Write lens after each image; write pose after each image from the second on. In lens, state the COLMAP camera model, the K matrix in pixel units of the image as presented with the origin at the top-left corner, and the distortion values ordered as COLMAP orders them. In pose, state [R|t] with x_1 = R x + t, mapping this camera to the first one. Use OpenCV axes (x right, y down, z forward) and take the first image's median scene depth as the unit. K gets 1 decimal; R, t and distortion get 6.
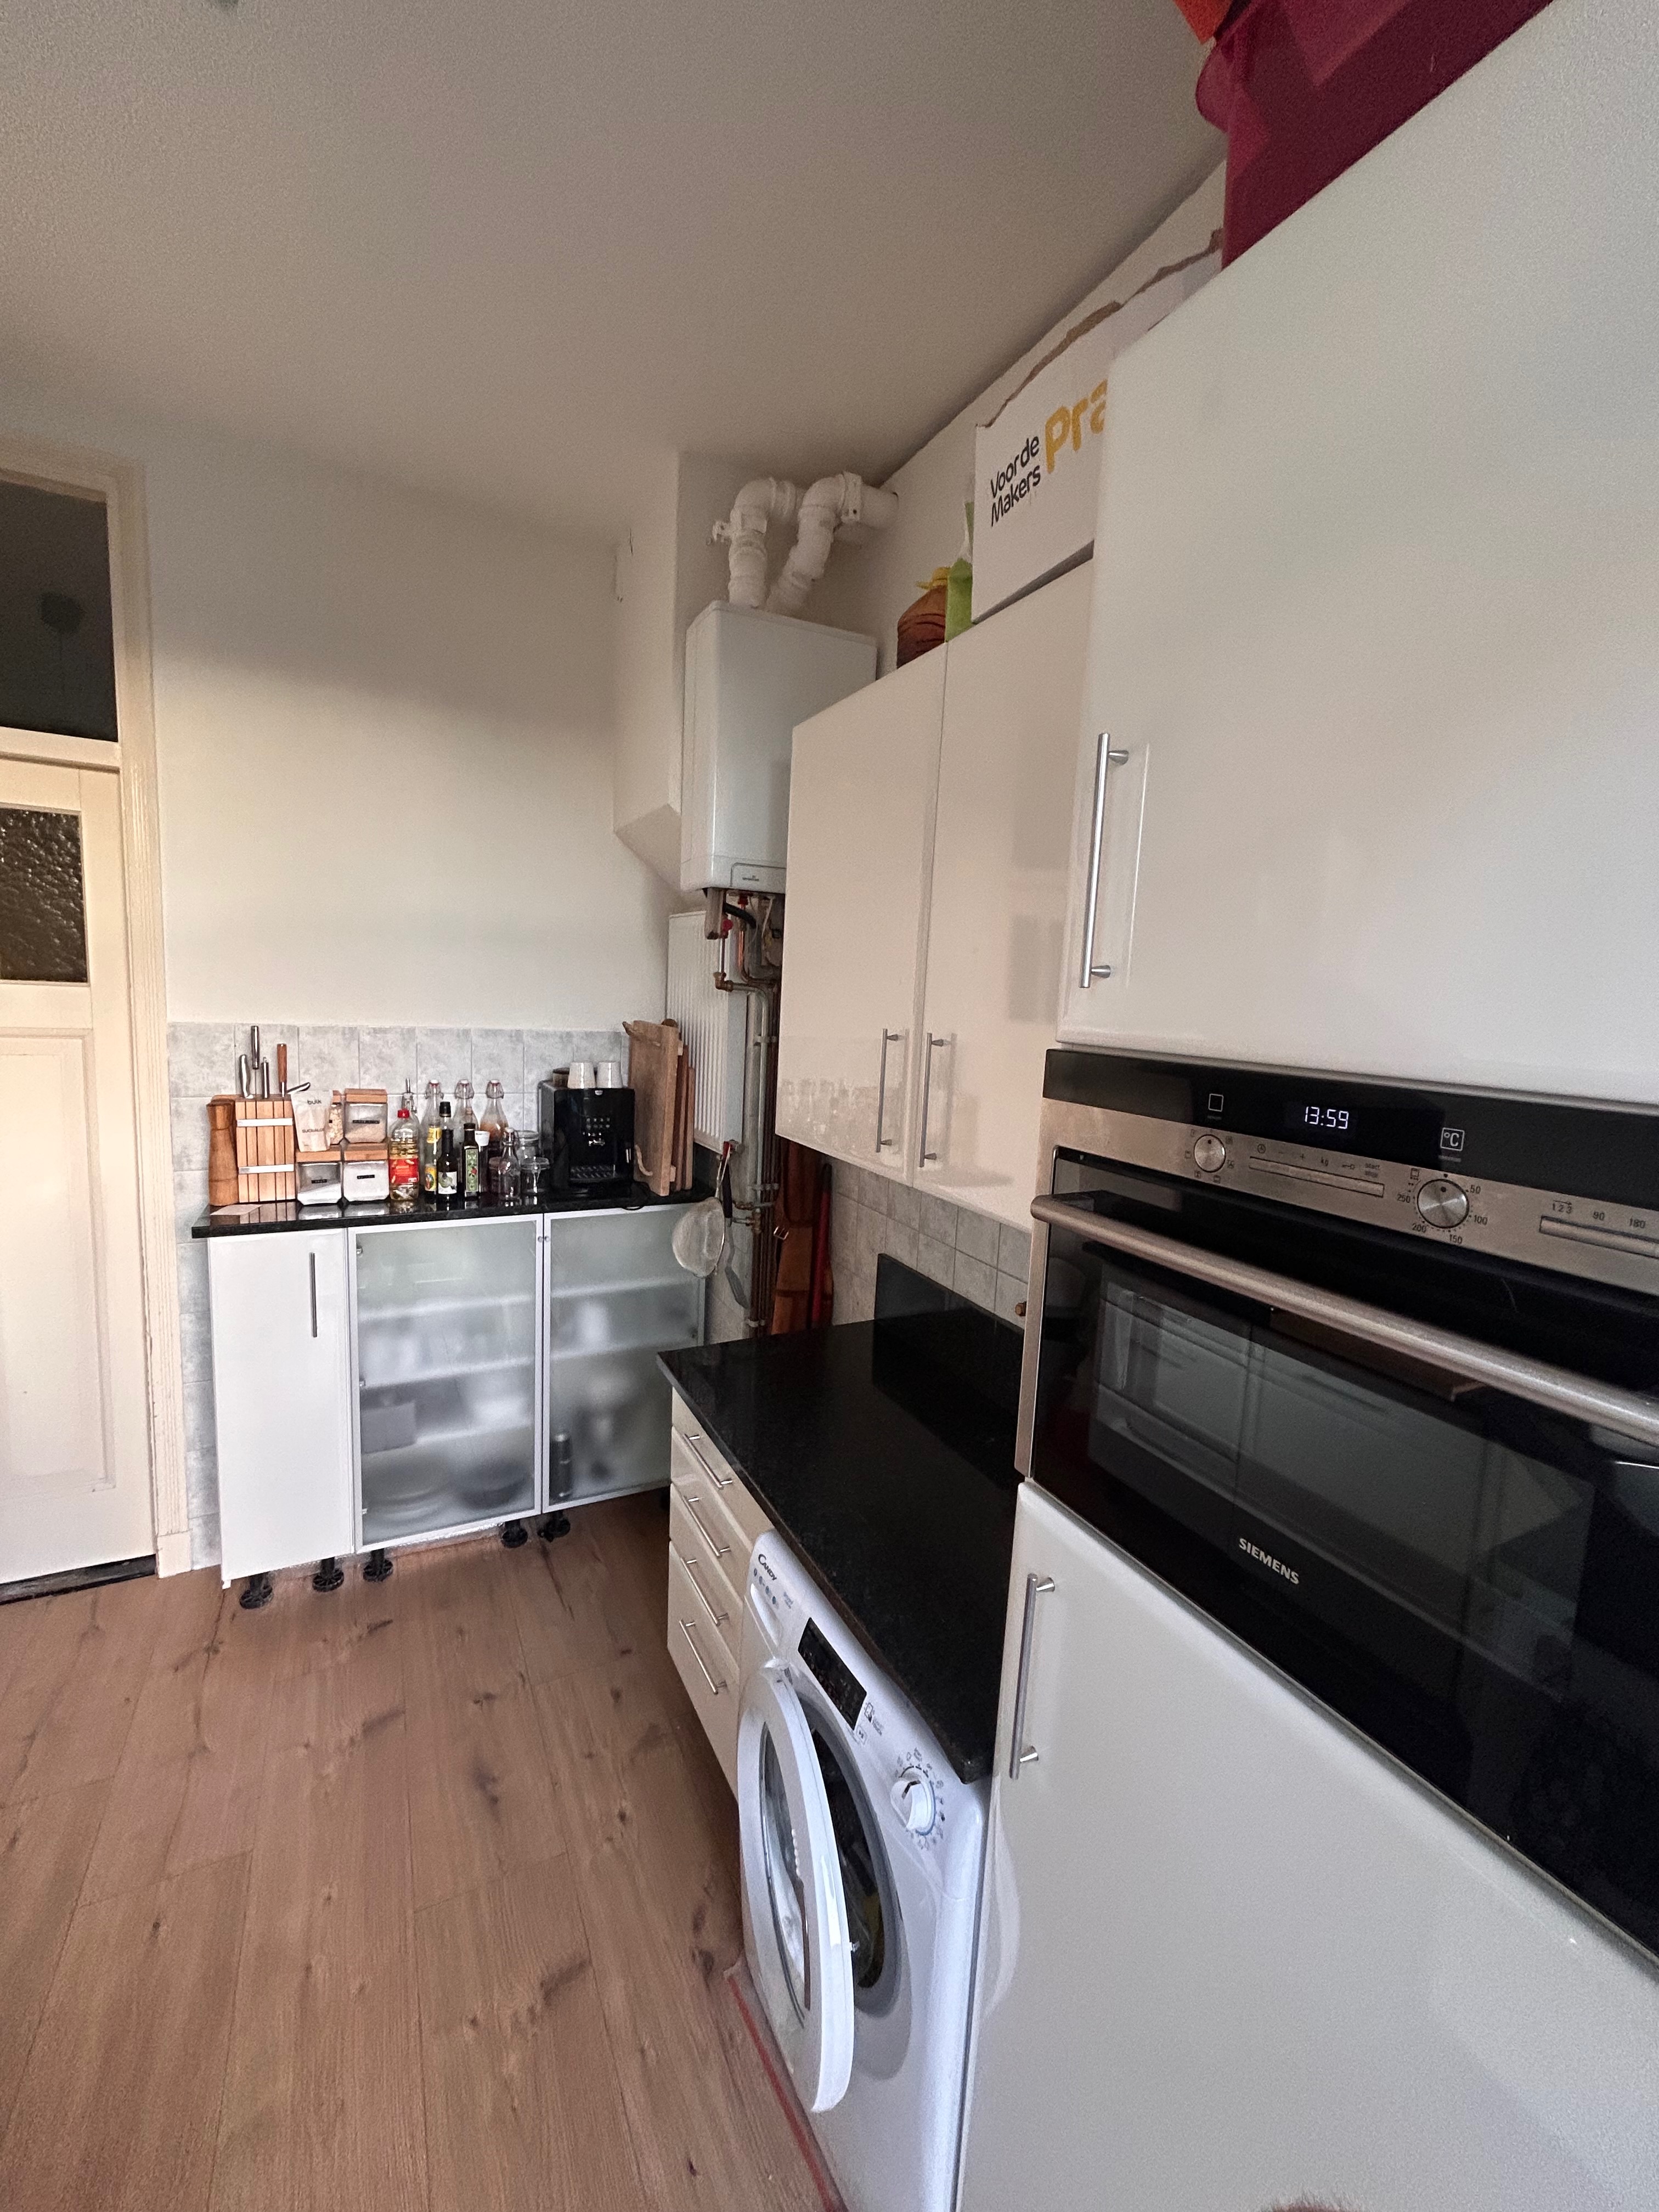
lens RADIAL K [[888.8, 0, 825.2], [0, 888.8, 1104.2], [0, 0, 1]] dist [0.002288, 0.000530]
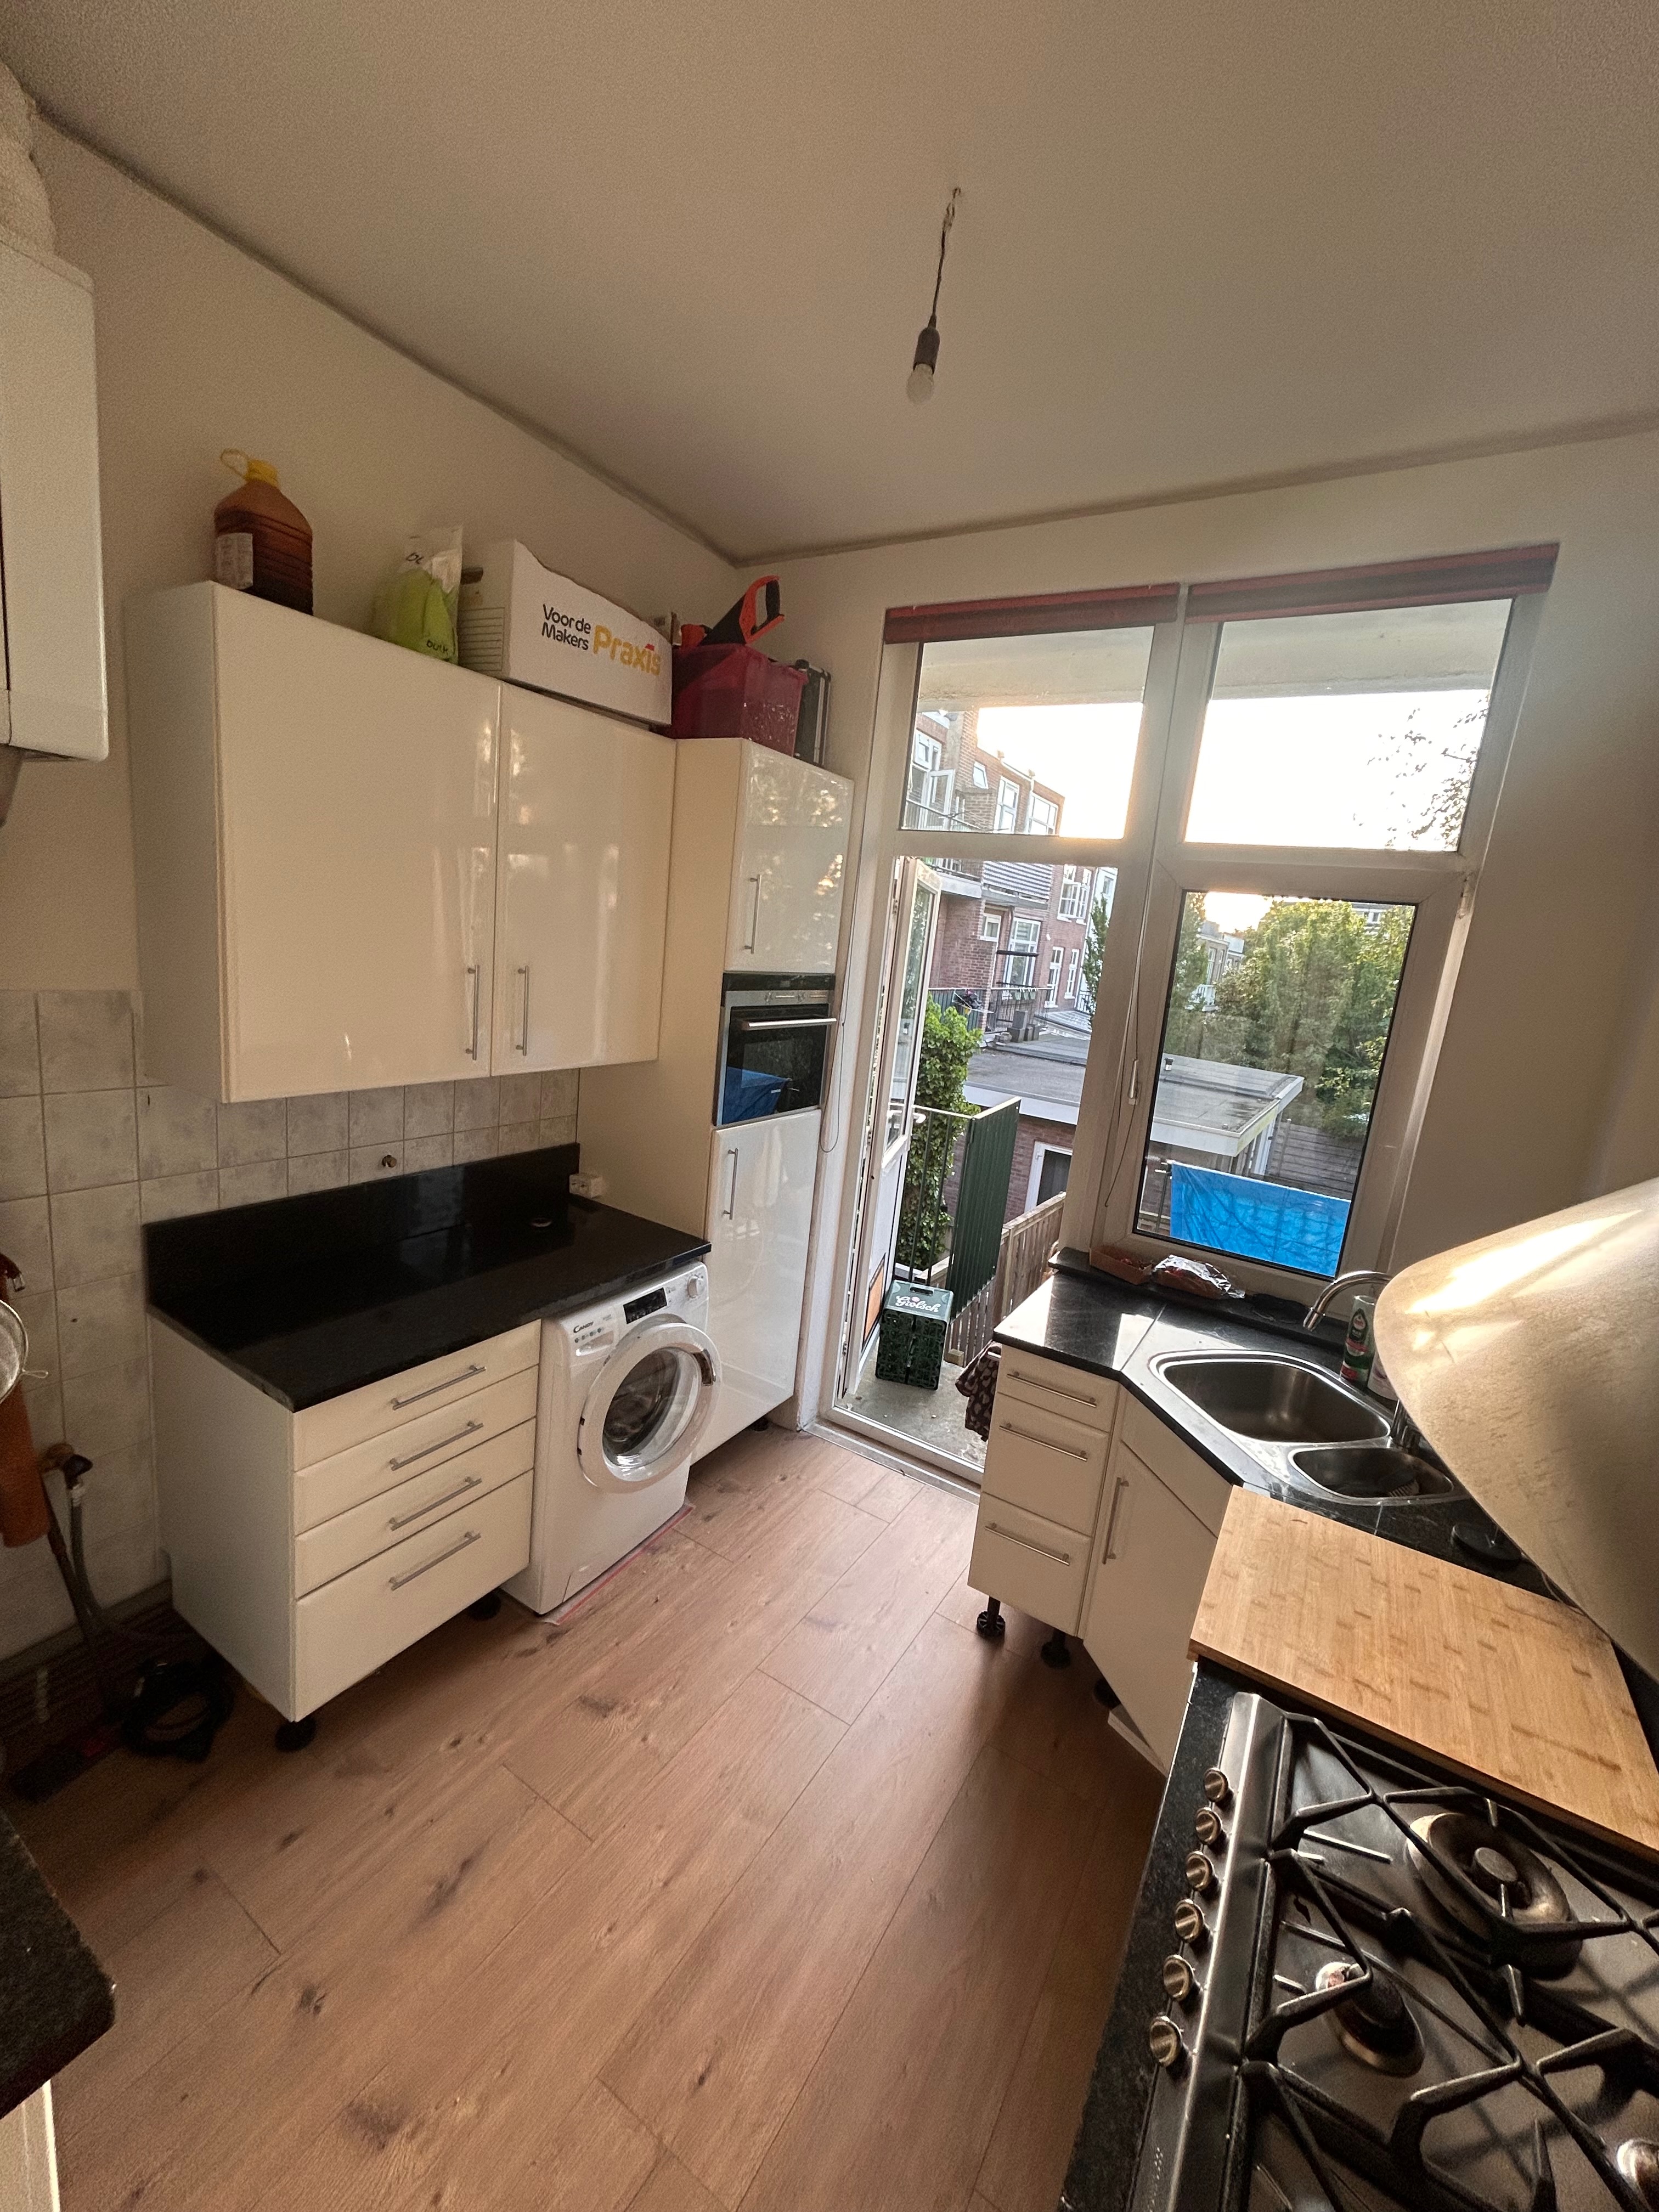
lens RADIAL K [[888.8, 0, 823.1], [0, 888.8, 1101.3], [0, 0, 1]] dist [0.002288, 0.000530]
pose [[-0.502667, -0.260643, 0.824252, -0.949367], [-0.017362, 0.956317, 0.291816, -0.203633], [-0.864306, 0.132376, -0.485234, 0.880605]]
